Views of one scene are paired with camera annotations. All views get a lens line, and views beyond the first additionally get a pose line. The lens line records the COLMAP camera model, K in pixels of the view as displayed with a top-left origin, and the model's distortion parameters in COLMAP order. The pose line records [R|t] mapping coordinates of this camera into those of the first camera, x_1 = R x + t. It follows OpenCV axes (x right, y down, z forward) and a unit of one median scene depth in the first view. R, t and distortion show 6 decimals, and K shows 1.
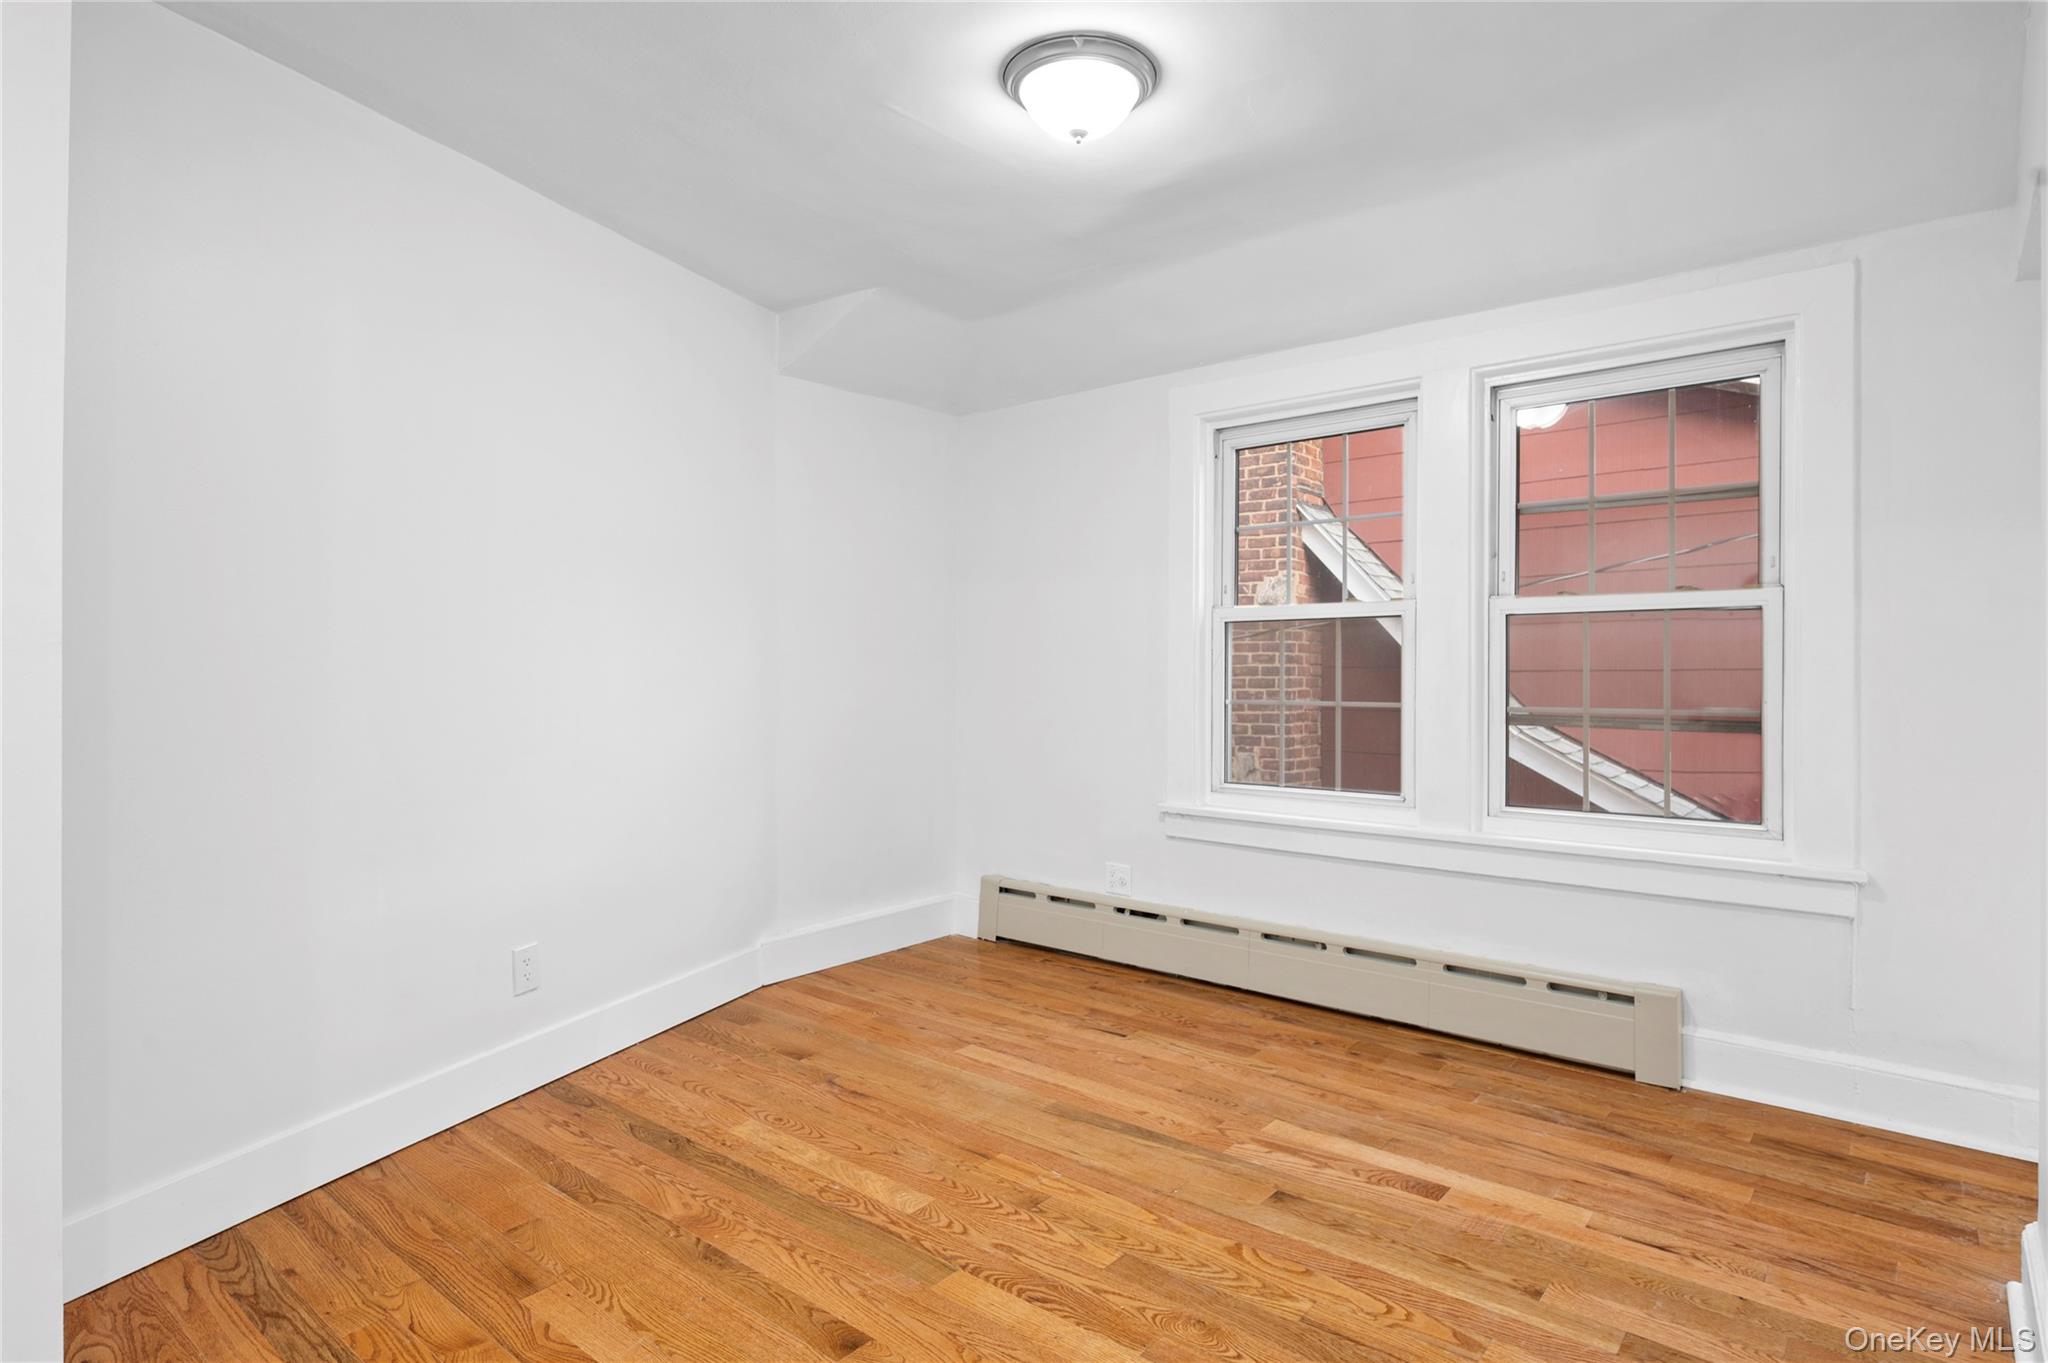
lens RADIAL K [[753.9, 0, 1024.4], [0, 753.9, 665.6], [0, 0, 1]] dist [-0.009416, -0.000263]
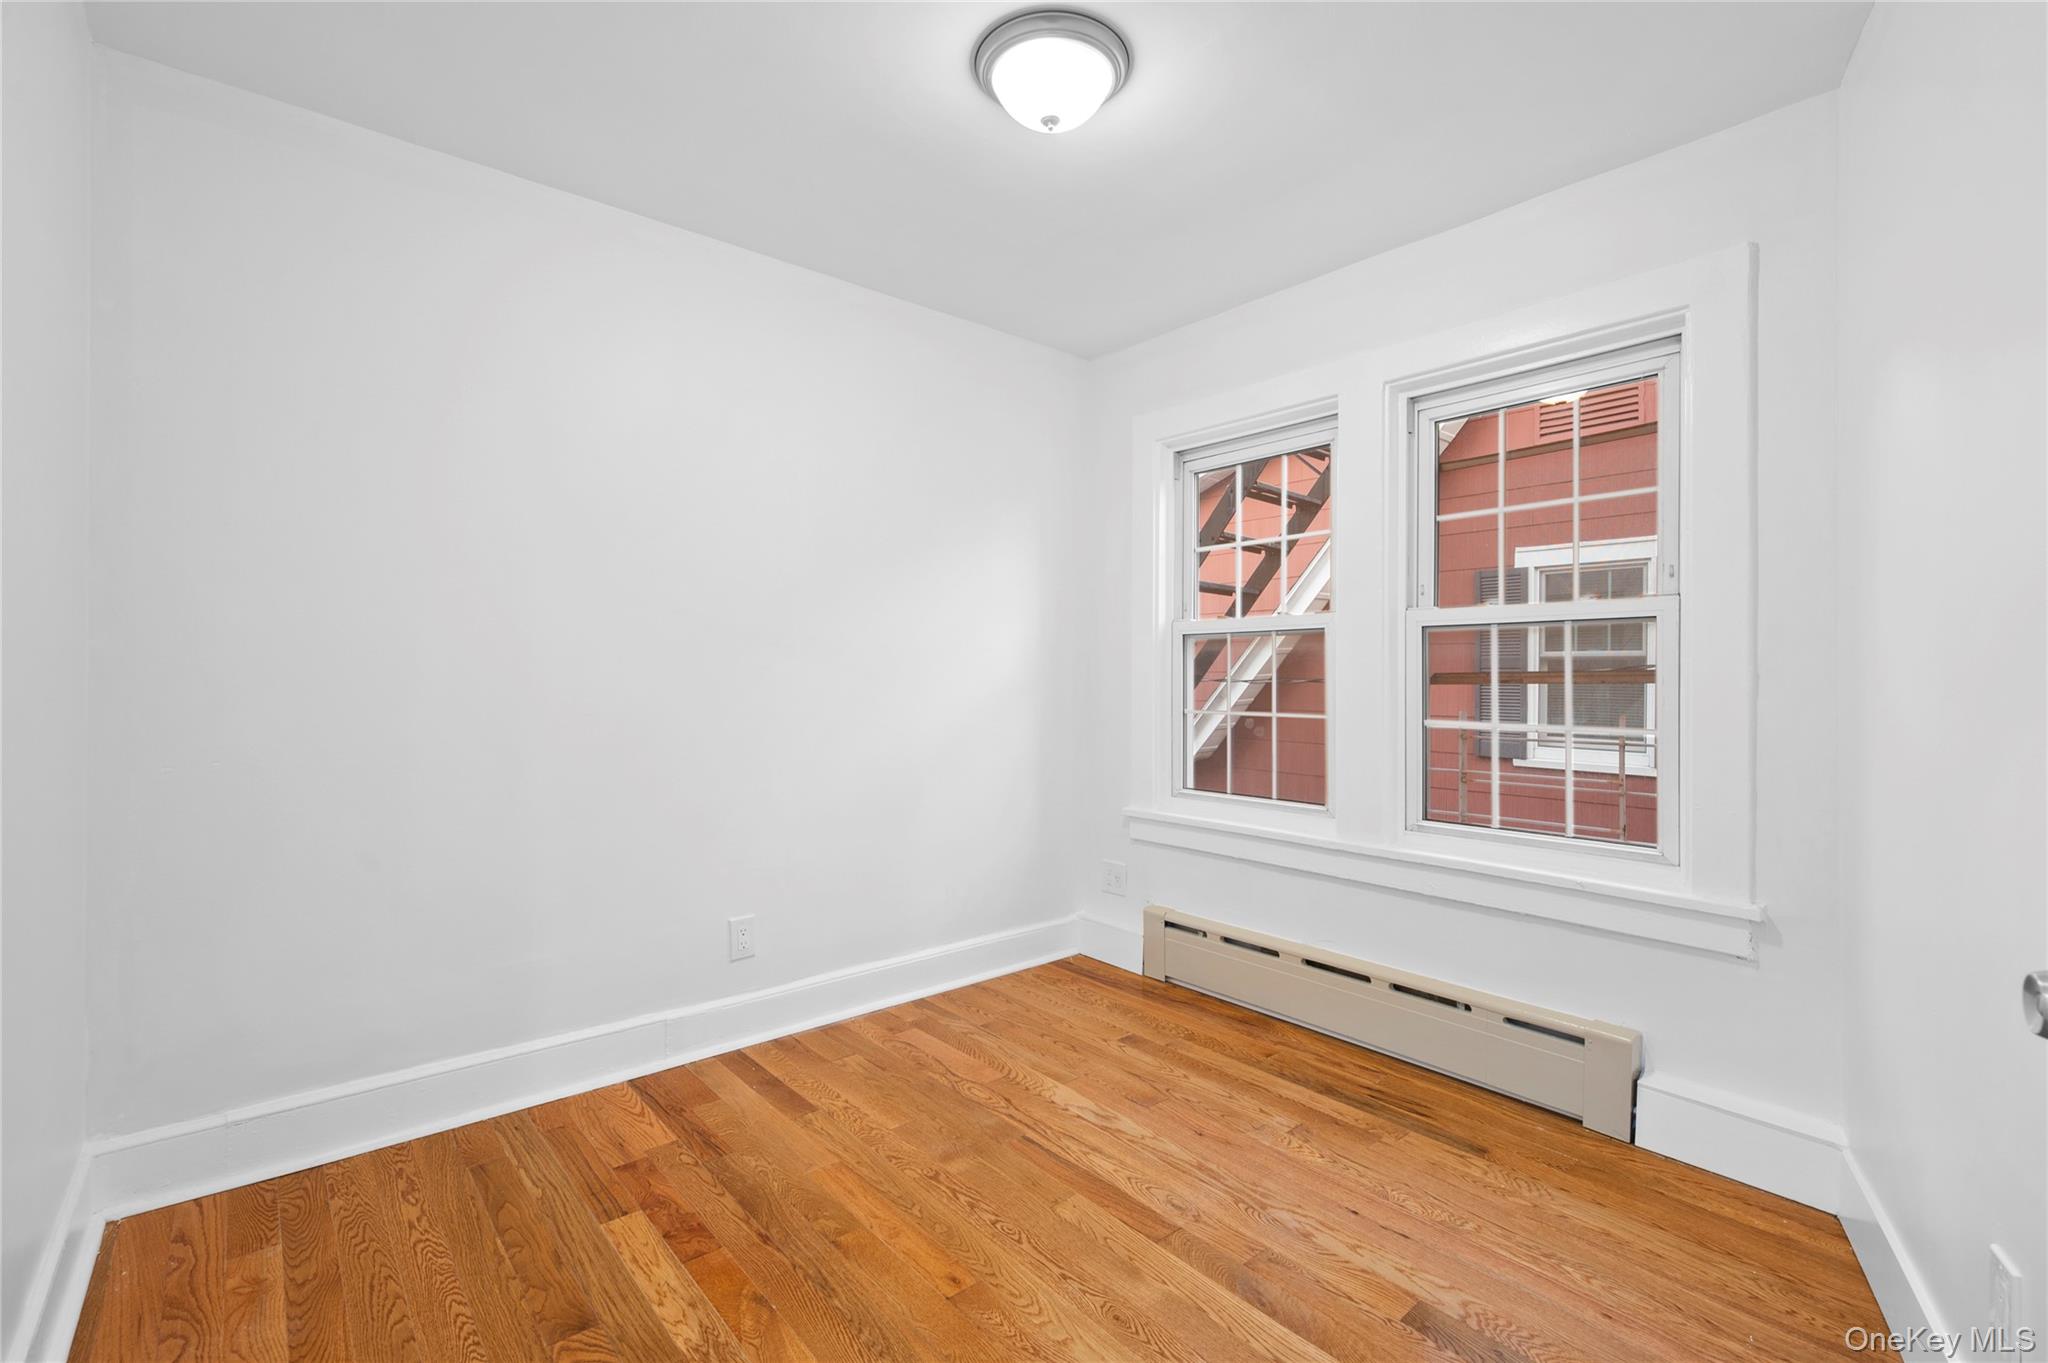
lens RADIAL K [[928.1, 0, 1023.0], [0, 928.1, 678.4], [0, 0, 1]] dist [-0.001696, 0.000310]
pose [[0.937249, 0.010766, -0.348494, 0.552539], [-0.010620, 0.999941, 0.002329, 0.001778], [0.348499, 0.001518, 0.937308, -0.317513]]
